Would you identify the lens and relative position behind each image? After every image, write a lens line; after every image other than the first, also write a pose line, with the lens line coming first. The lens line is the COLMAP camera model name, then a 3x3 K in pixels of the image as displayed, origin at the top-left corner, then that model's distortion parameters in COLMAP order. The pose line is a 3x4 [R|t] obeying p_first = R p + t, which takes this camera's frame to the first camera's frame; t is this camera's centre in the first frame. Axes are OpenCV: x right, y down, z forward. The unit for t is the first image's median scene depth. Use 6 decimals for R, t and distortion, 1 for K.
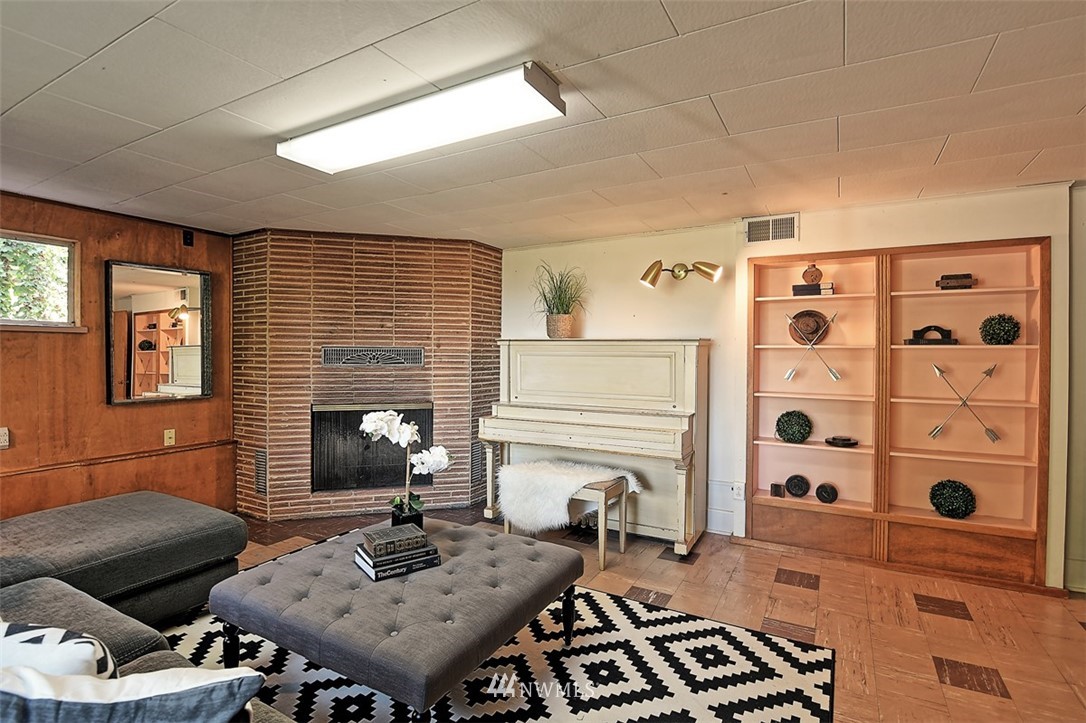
lens RADIAL K [[530.2, 0, 538.2], [0, 530.2, 357.3], [0, 0, 1]] dist [-0.004532, -0.010418]
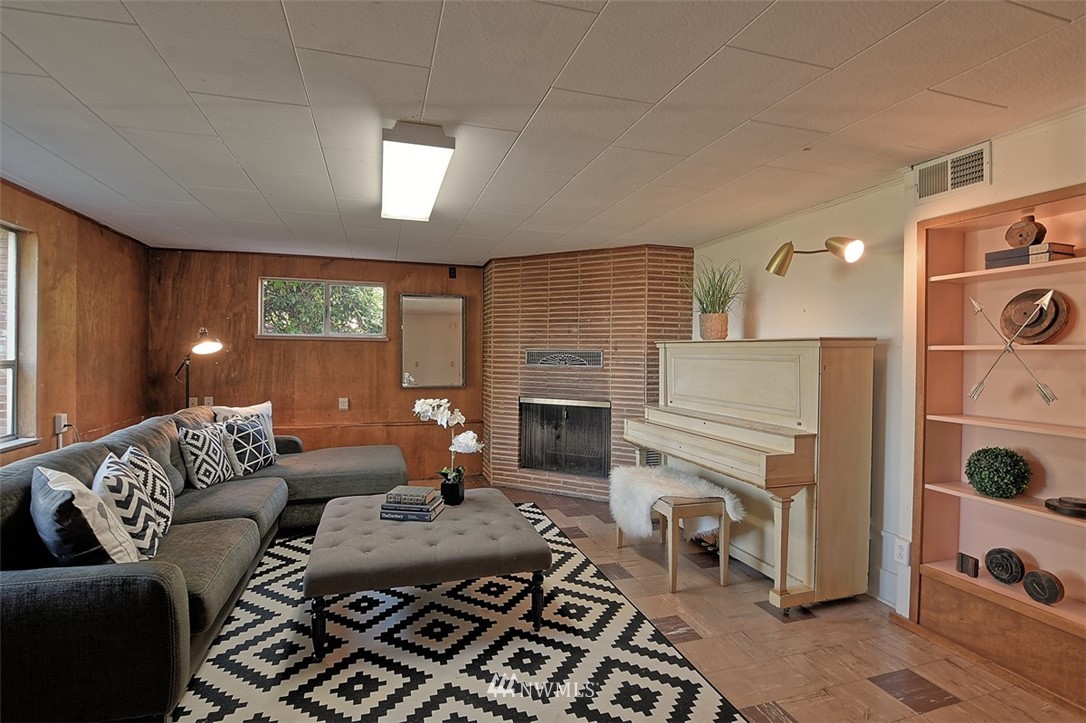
lens RADIAL K [[530.2, 0, 538.2], [0, 530.2, 357.3], [0, 0, 1]] dist [-0.004532, -0.010418]
pose [[0.724515, 0.006921, -0.689224, 0.458201], [-0.011940, 0.999926, -0.002511, -0.000127], [0.689155, 0.010048, 0.724544, 0.135323]]
